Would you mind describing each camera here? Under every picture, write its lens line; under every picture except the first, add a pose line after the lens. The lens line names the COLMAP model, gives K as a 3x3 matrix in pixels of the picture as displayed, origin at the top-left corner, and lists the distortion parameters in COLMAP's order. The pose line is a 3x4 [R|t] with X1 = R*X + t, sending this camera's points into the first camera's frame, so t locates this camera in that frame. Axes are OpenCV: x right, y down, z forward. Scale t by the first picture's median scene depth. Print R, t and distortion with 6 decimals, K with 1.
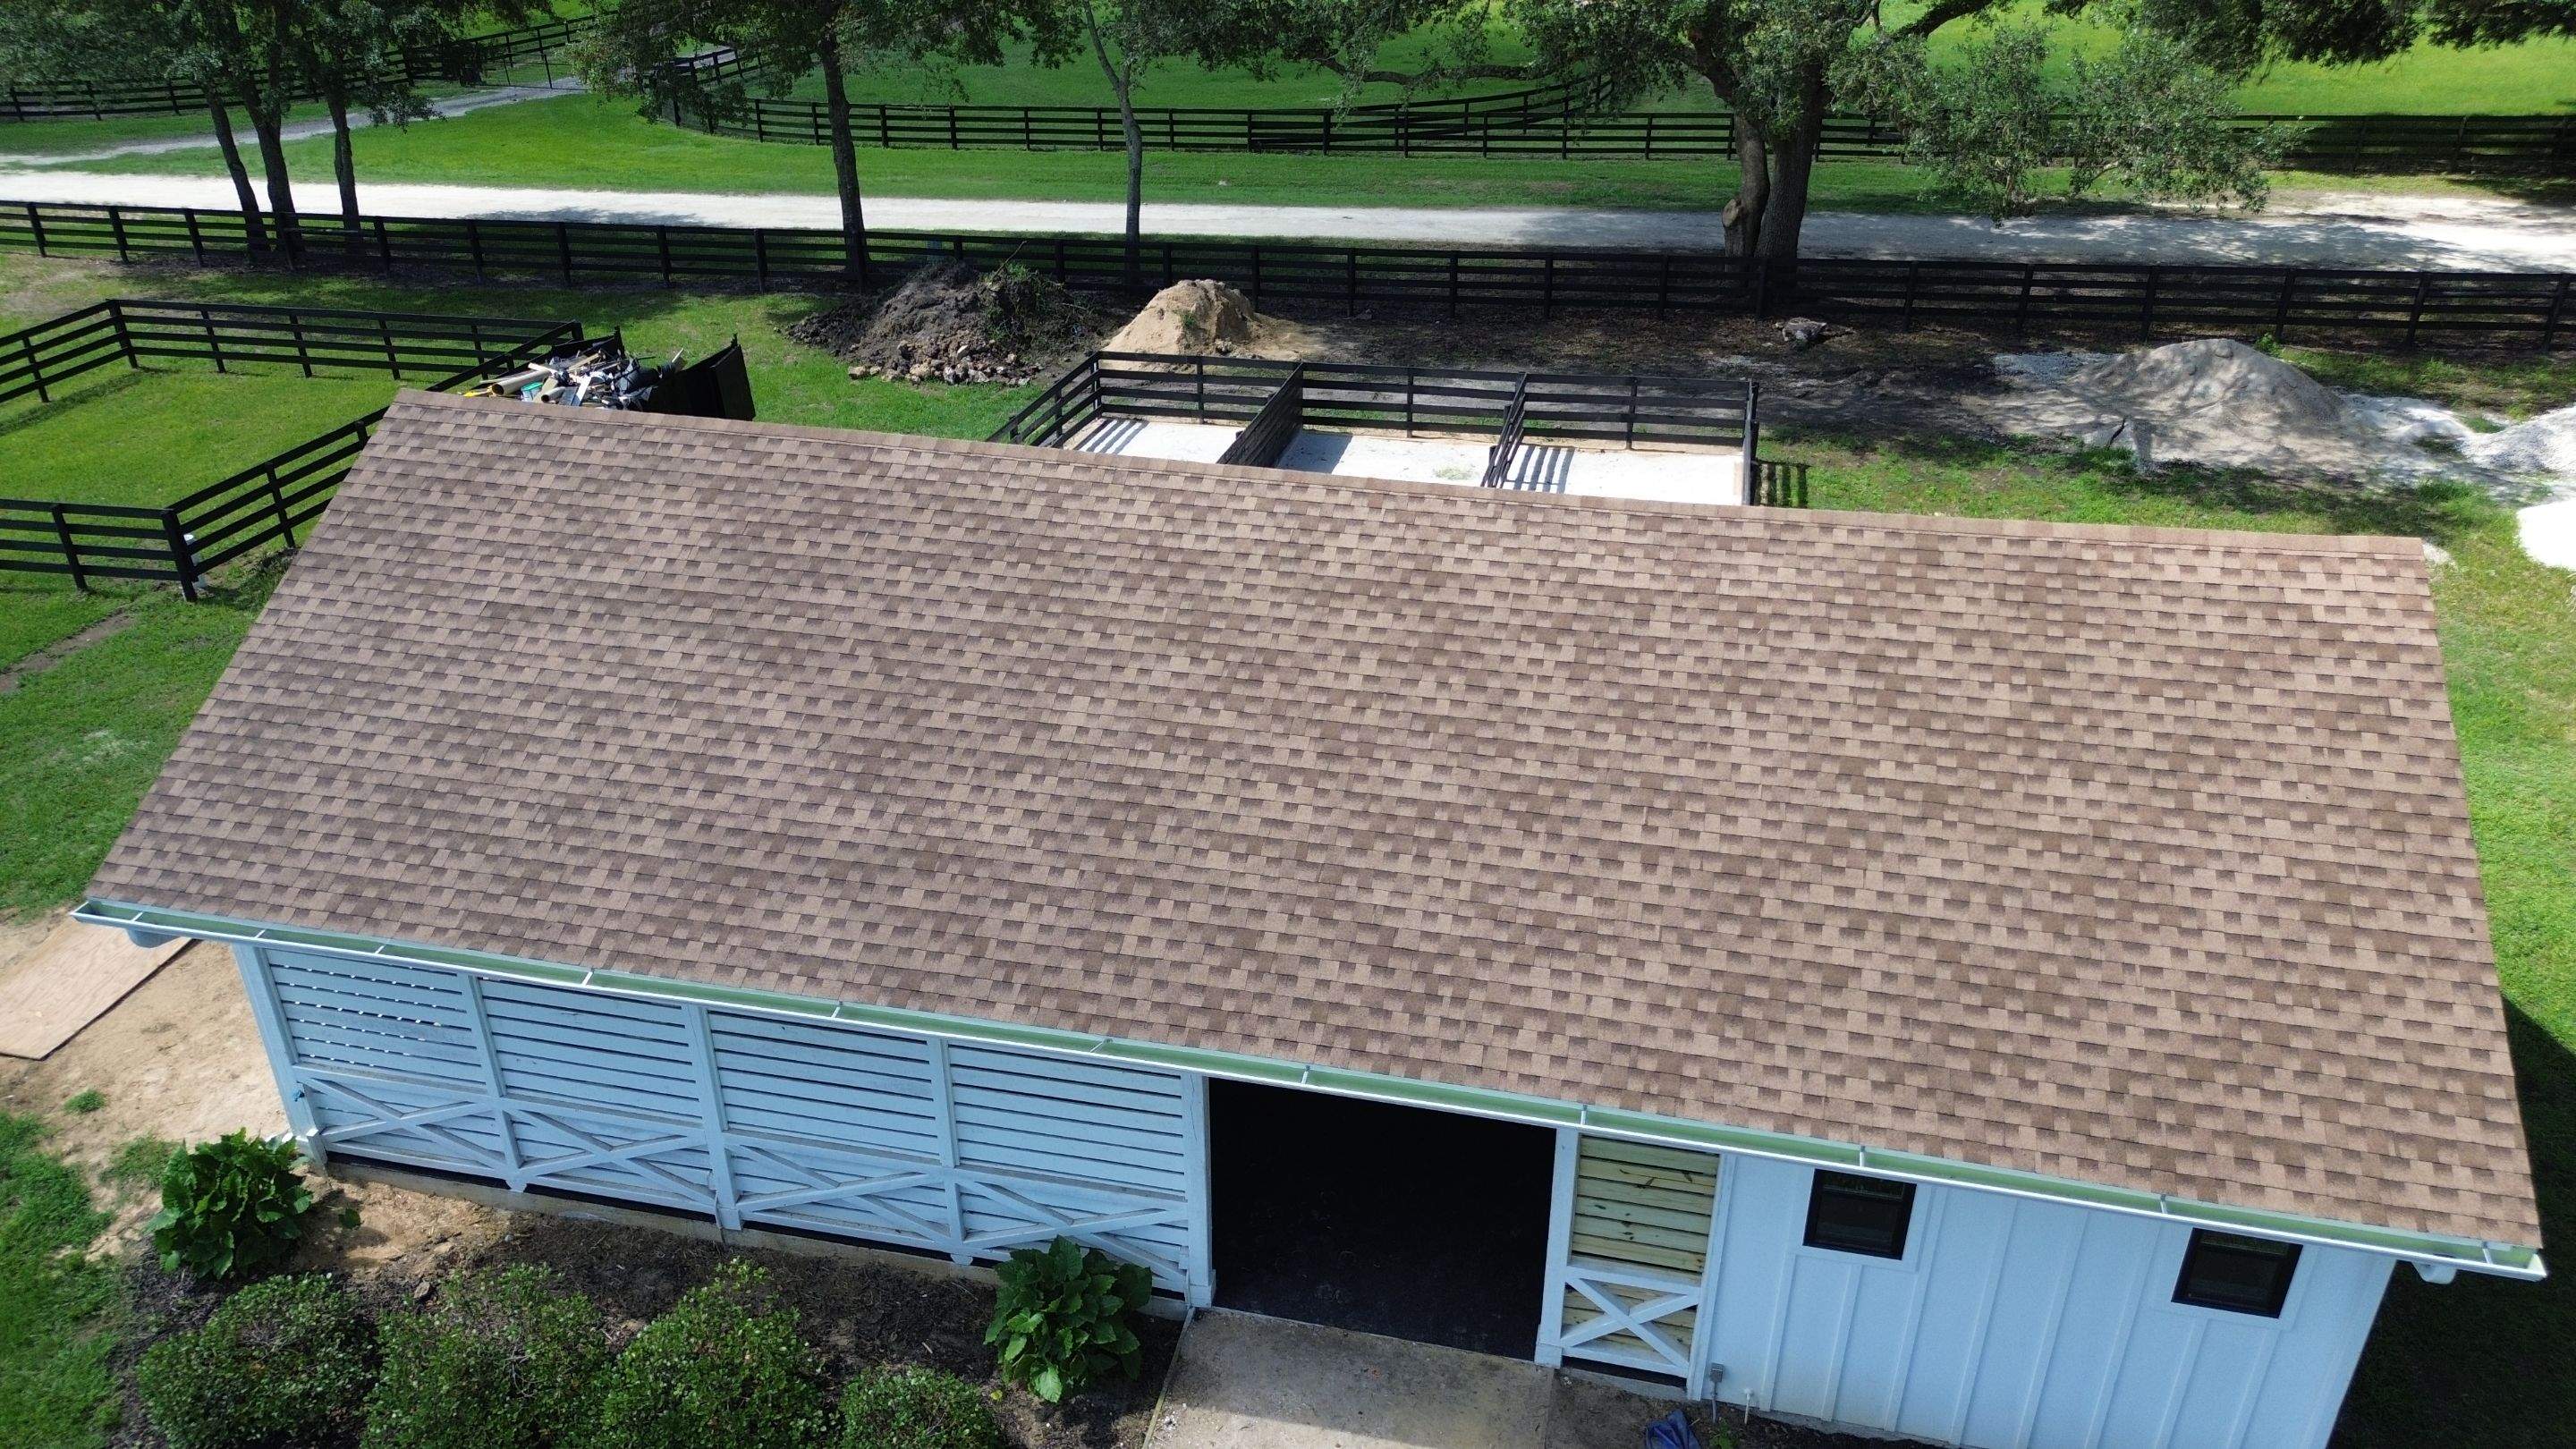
lens RADIAL K [[1875.1, 0, 1186.4], [0, 1875.1, 666.6], [0, 0, 1]] dist [0.060102, -0.048884]
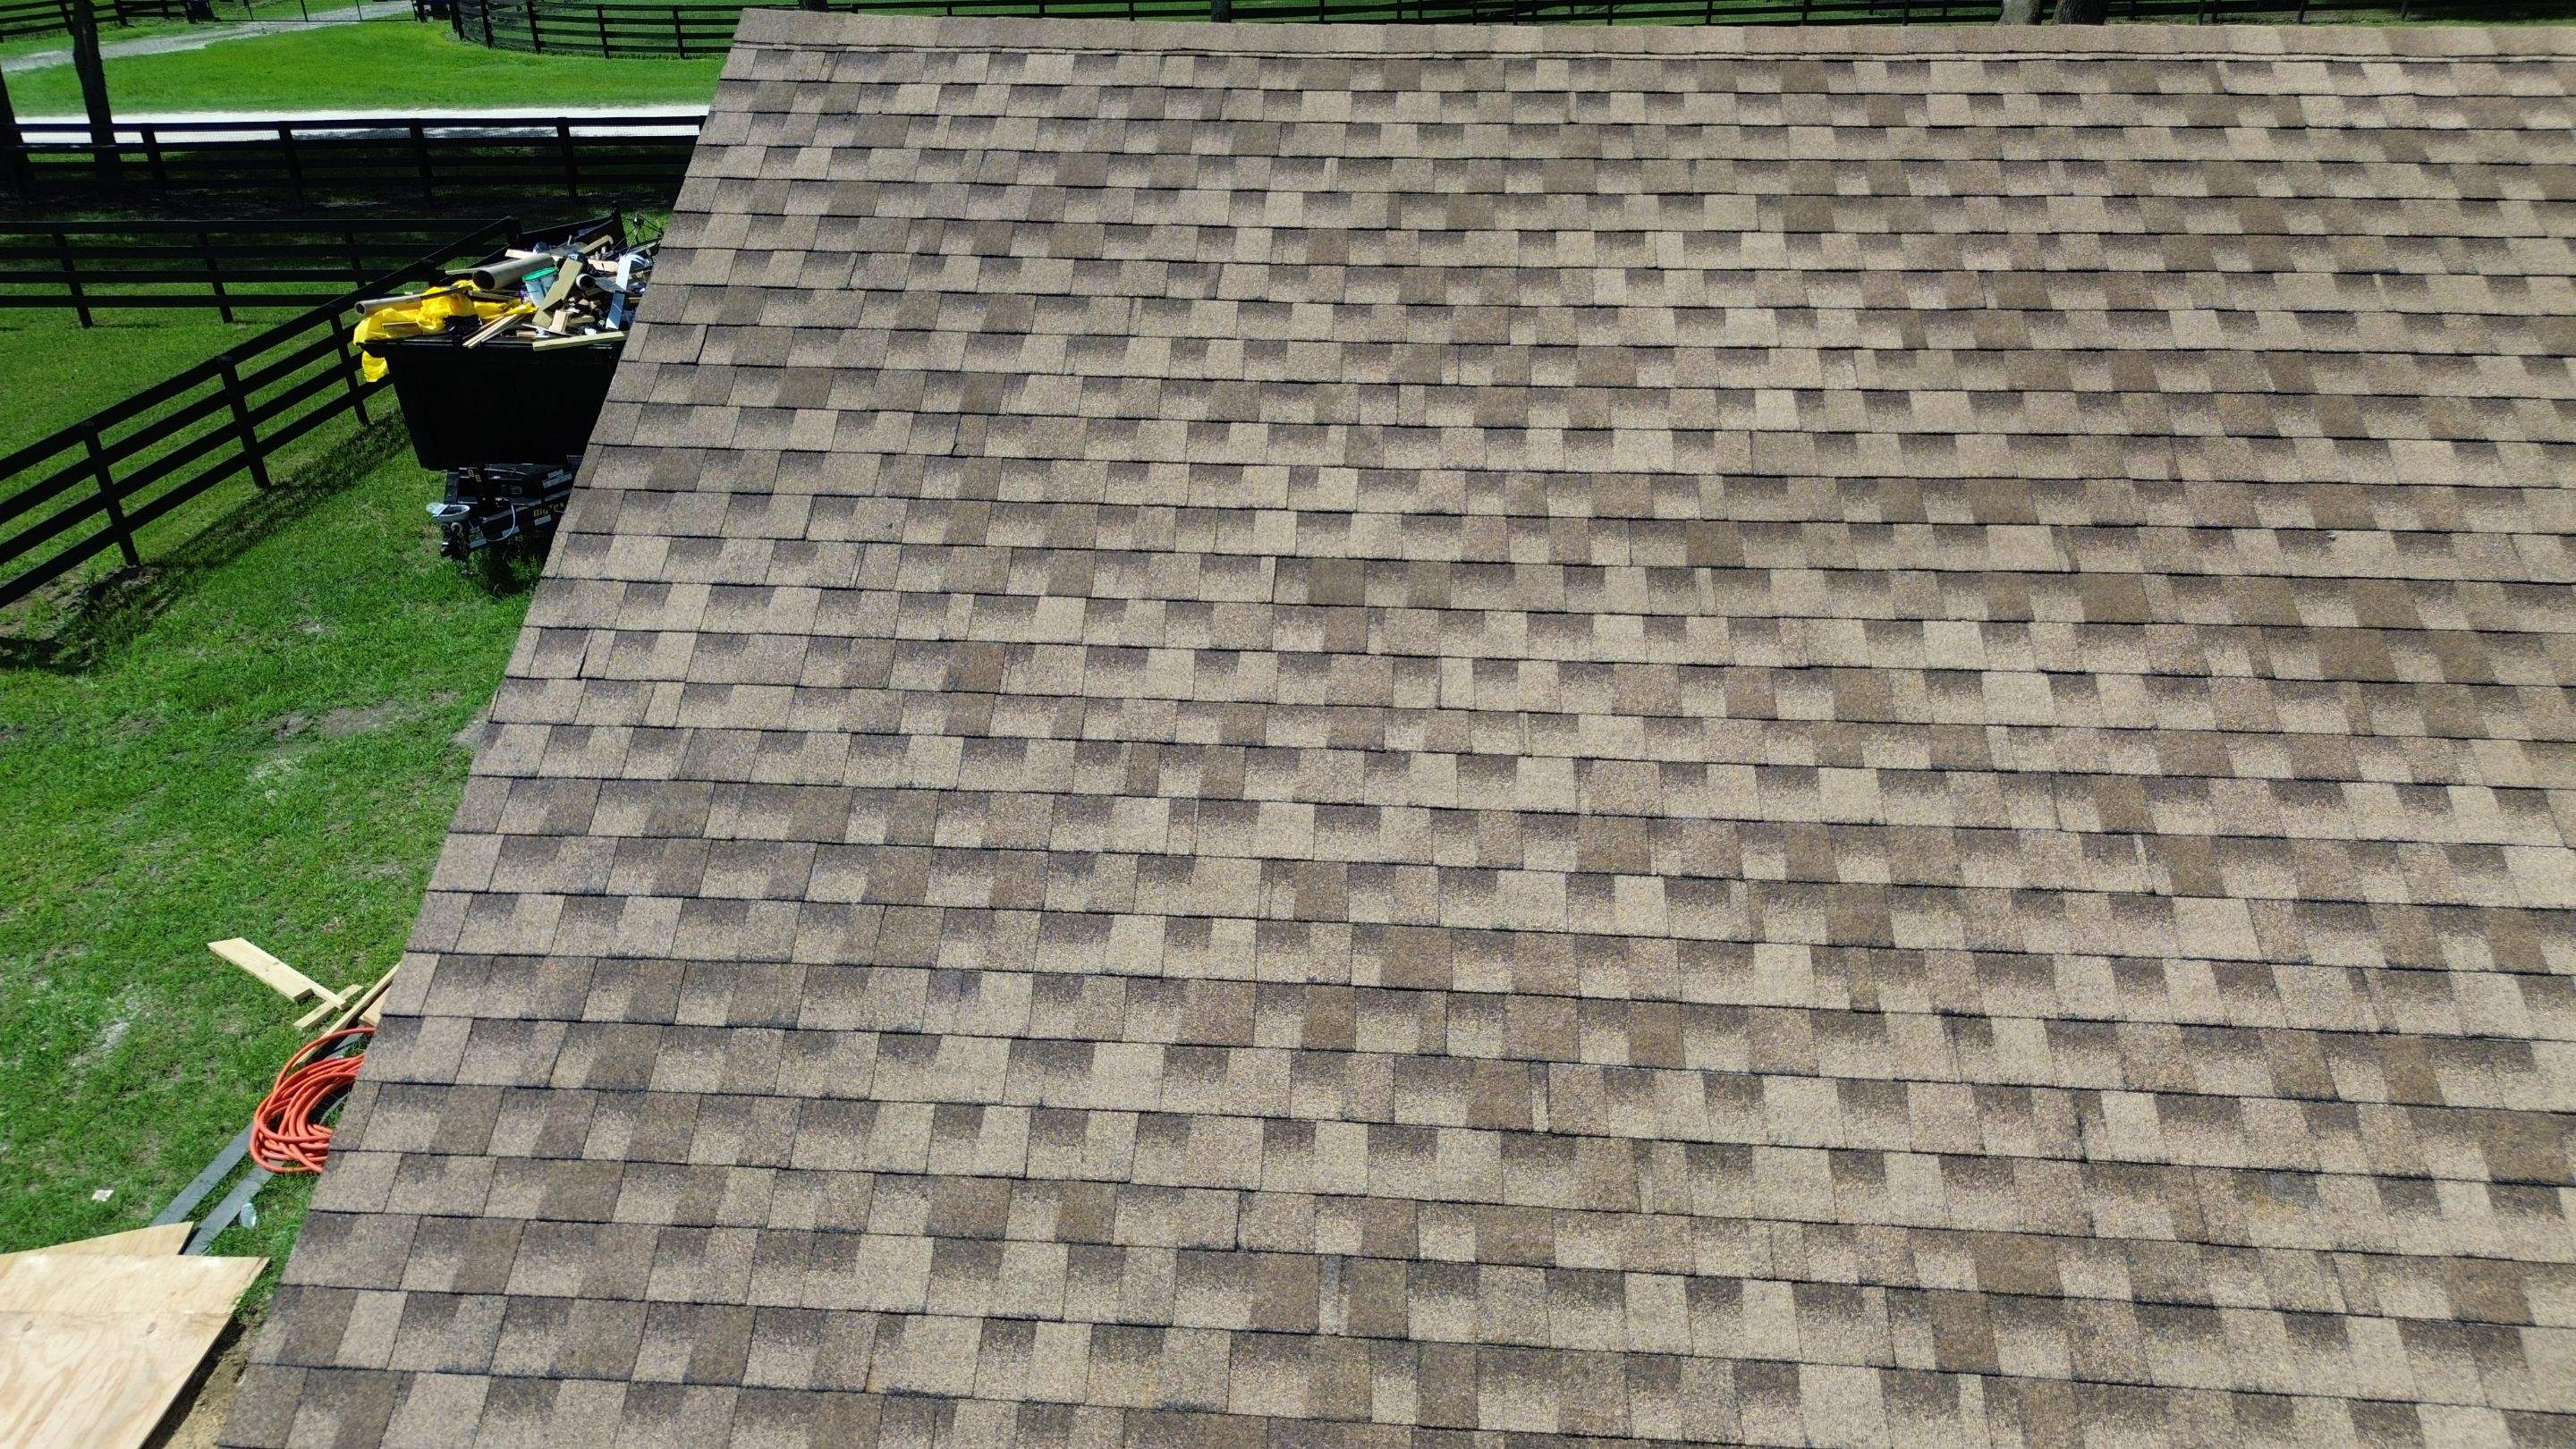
lens RADIAL K [[1875.1, 0, 1213.2], [0, 1875.1, 691.9], [0, 0, 1]] dist [0.060102, -0.048884]
pose [[0.988302, -0.072014, 0.134435, -0.466450], [0.070303, 0.997373, 0.017443, -0.019878], [-0.135338, -0.007788, 0.990769, 0.762058]]
